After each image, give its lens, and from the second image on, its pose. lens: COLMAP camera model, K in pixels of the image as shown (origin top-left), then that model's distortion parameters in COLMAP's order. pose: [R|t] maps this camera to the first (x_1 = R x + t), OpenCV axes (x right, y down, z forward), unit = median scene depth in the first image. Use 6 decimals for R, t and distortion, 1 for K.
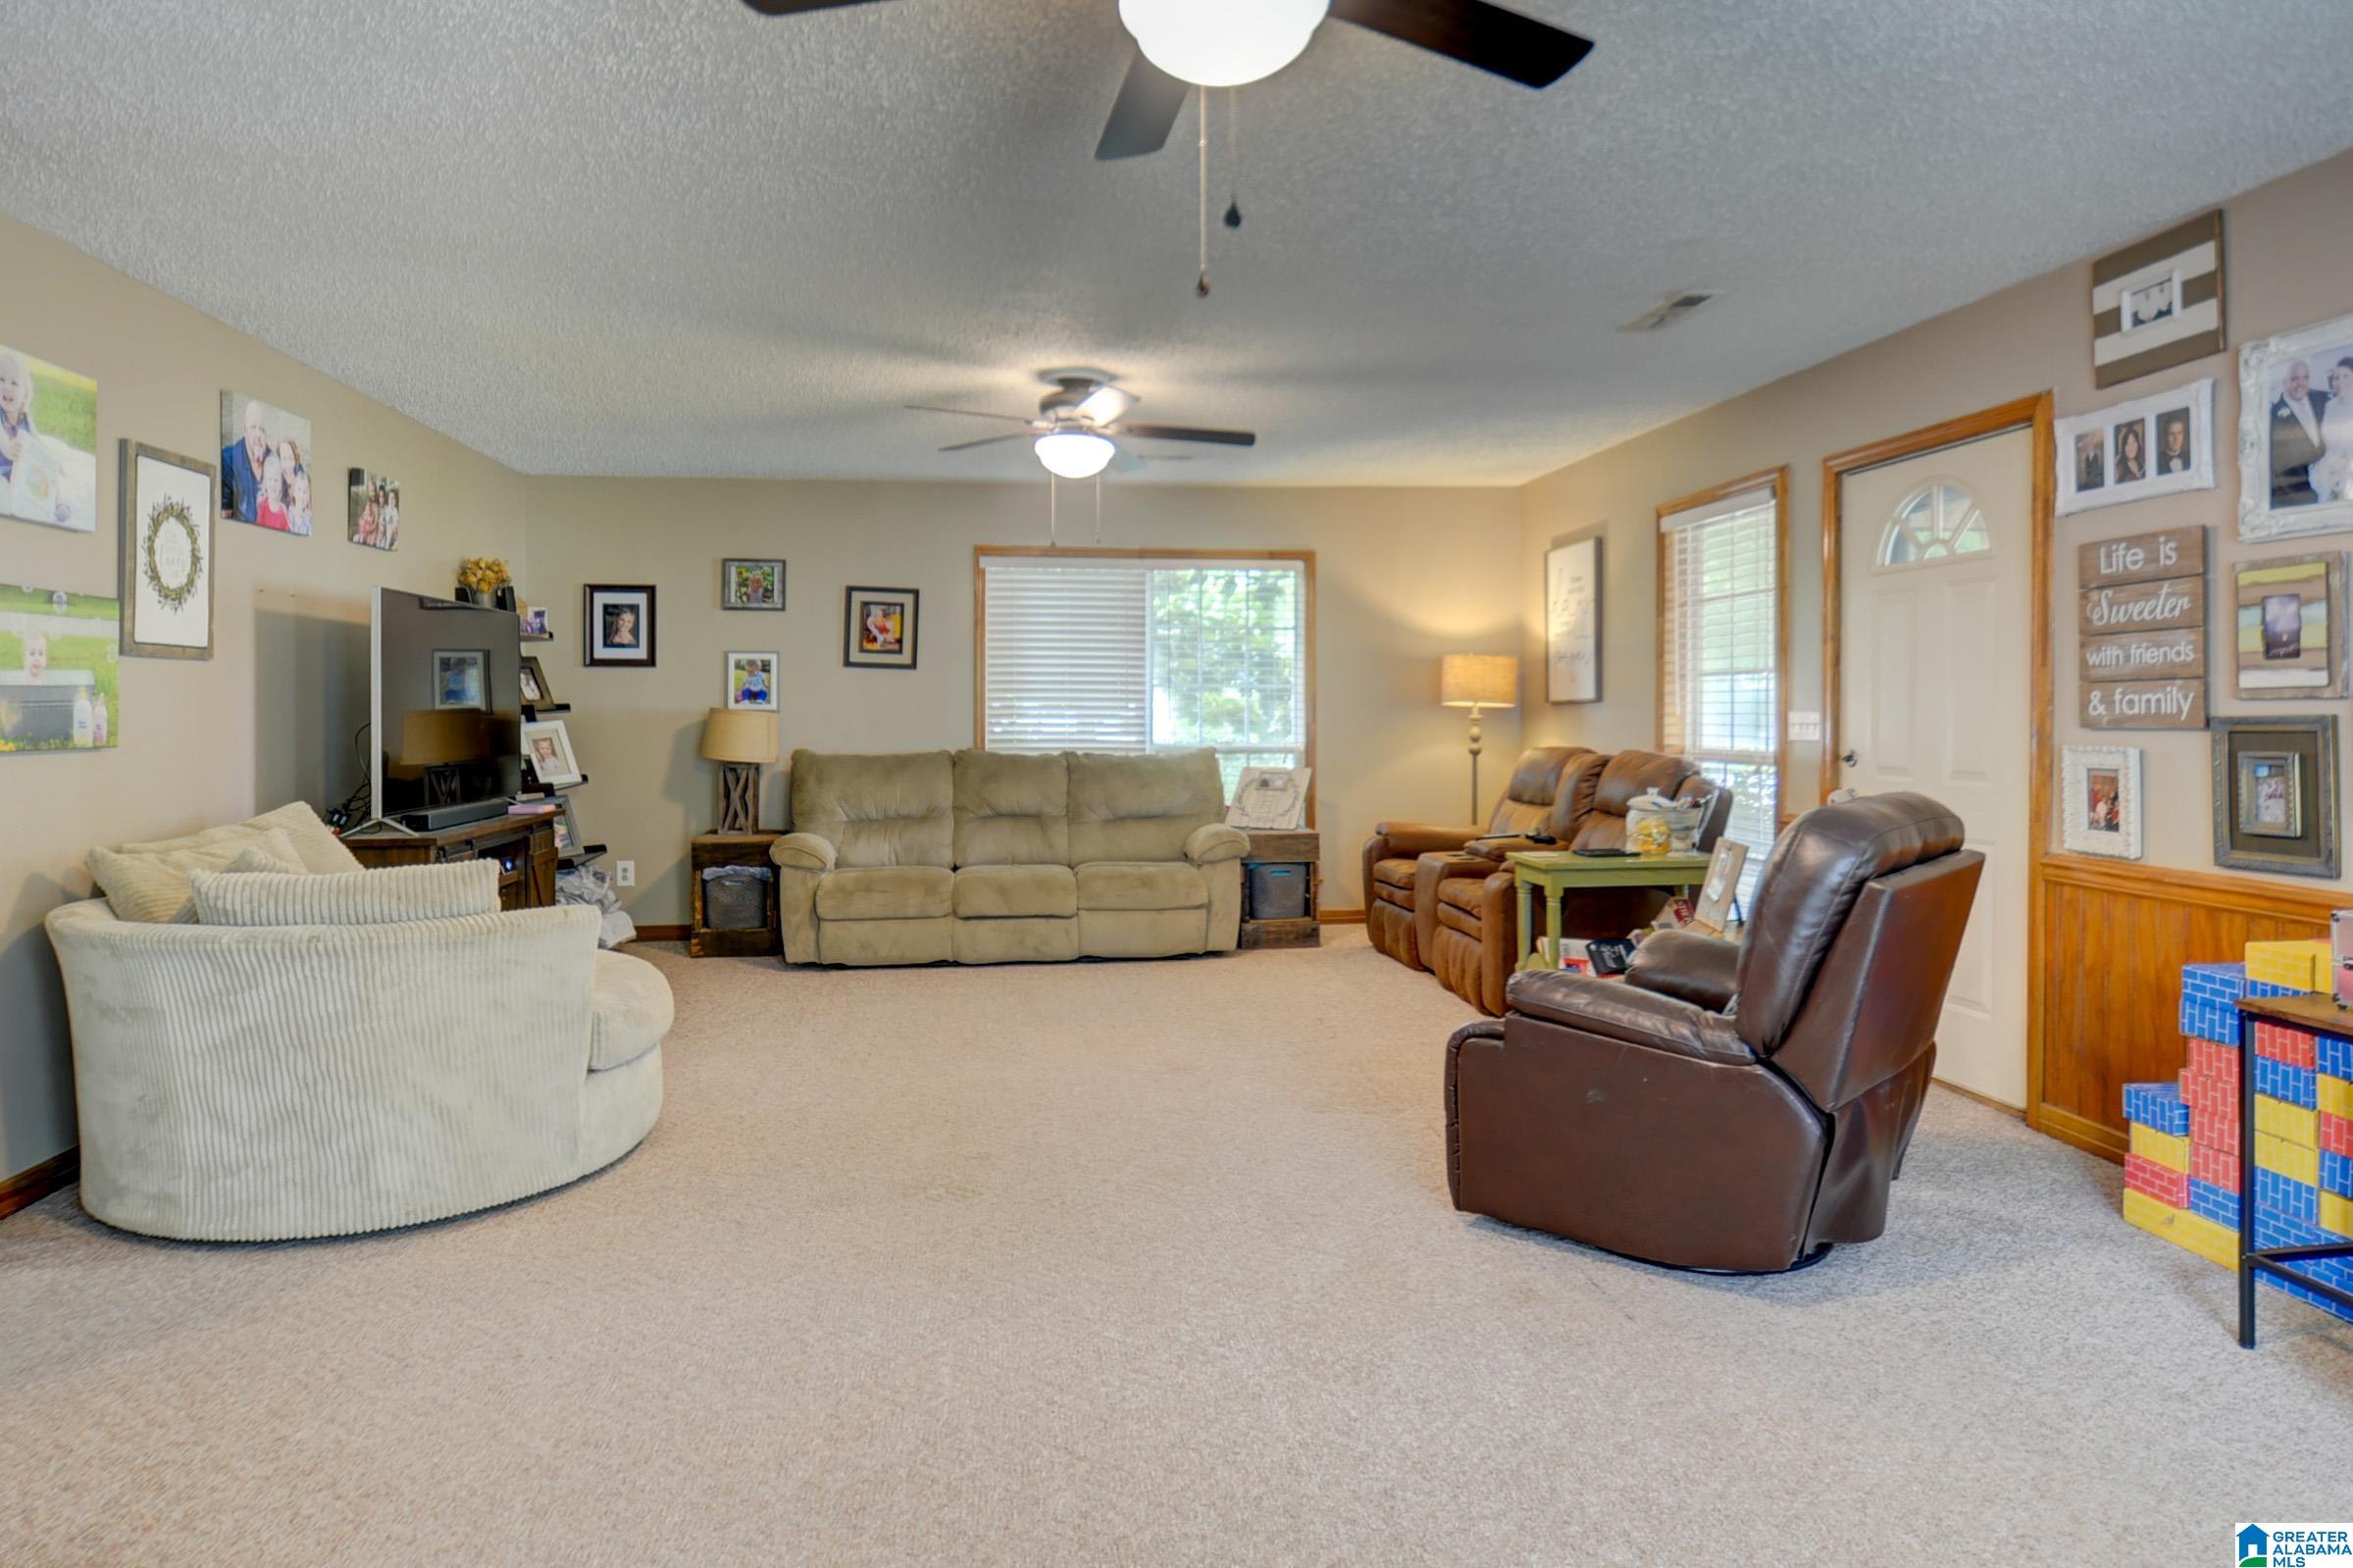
lens RADIAL K [[1367.6, 0, 1145.5], [0, 1367.6, 707.6], [0, 0, 1]] dist [0.002975, -0.005808]
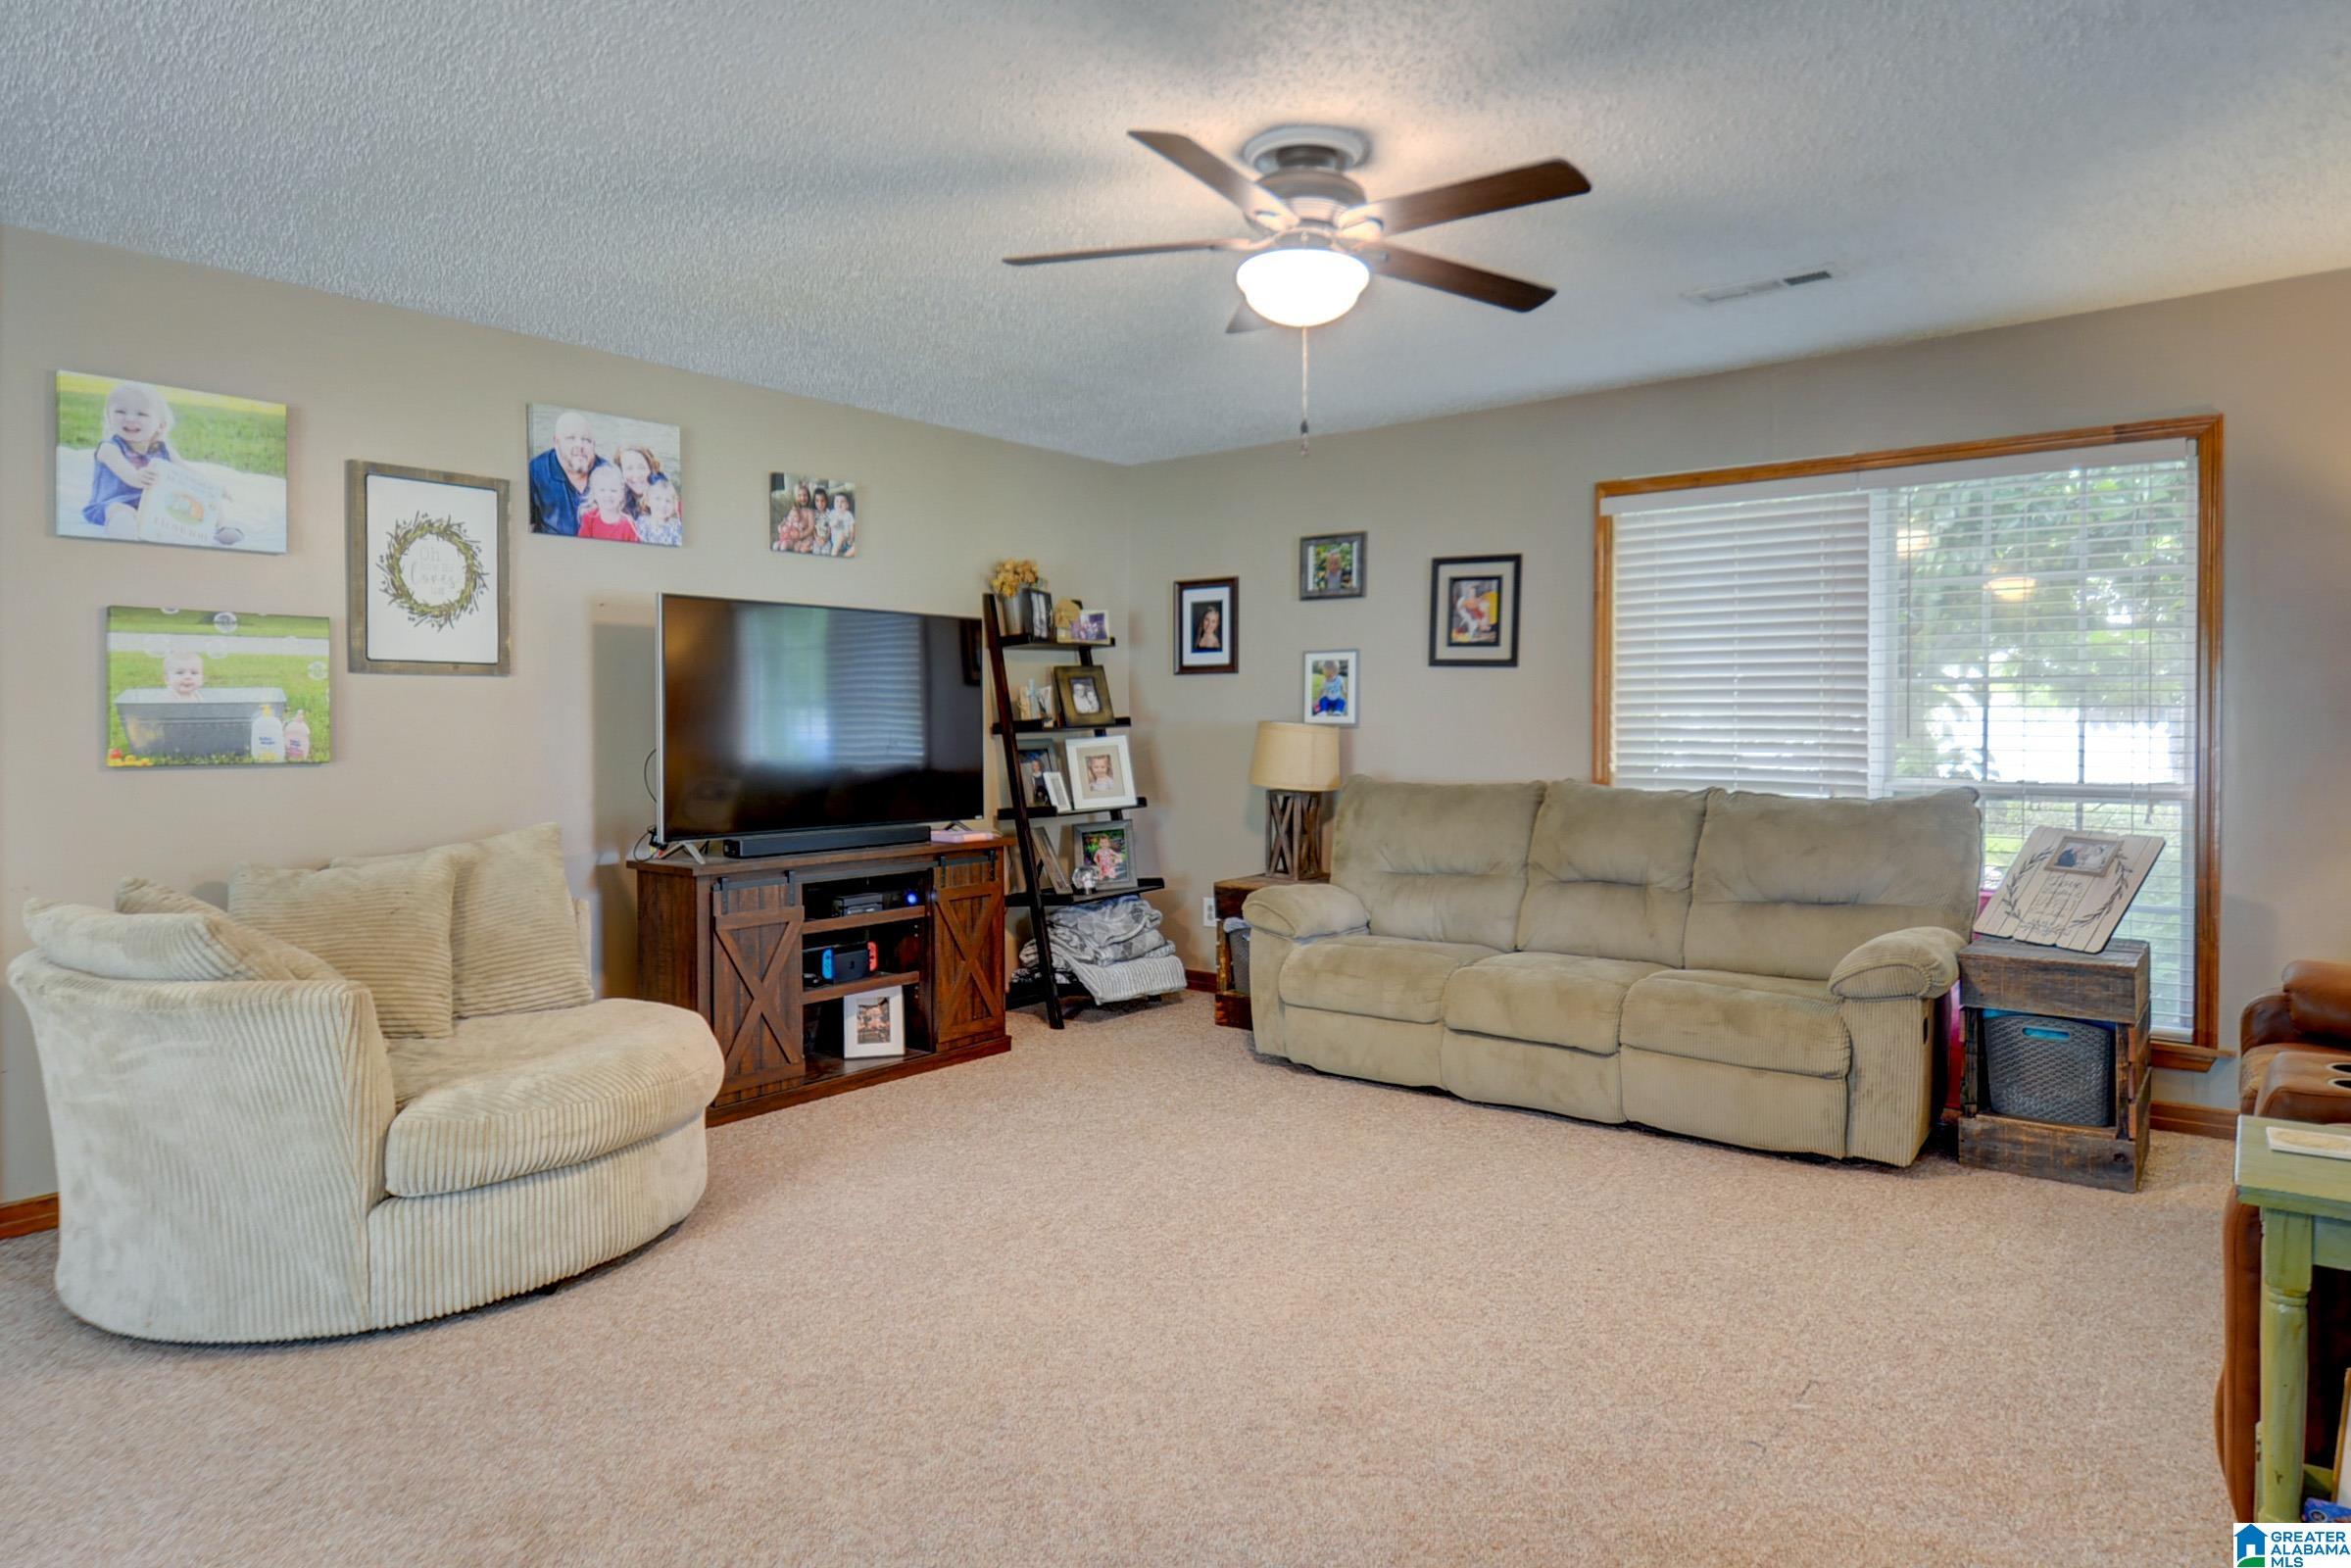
lens RADIAL K [[1366.6, 0, 1189.9], [0, 1366.6, 744.4], [0, 0, 1]] dist [0.002975, -0.005808]
pose [[0.709223, 0.009397, -0.704921, 0.252651], [0.003400, 0.999854, 0.016750, 0.000248], [0.704976, -0.014276, 0.709088, 0.431859]]
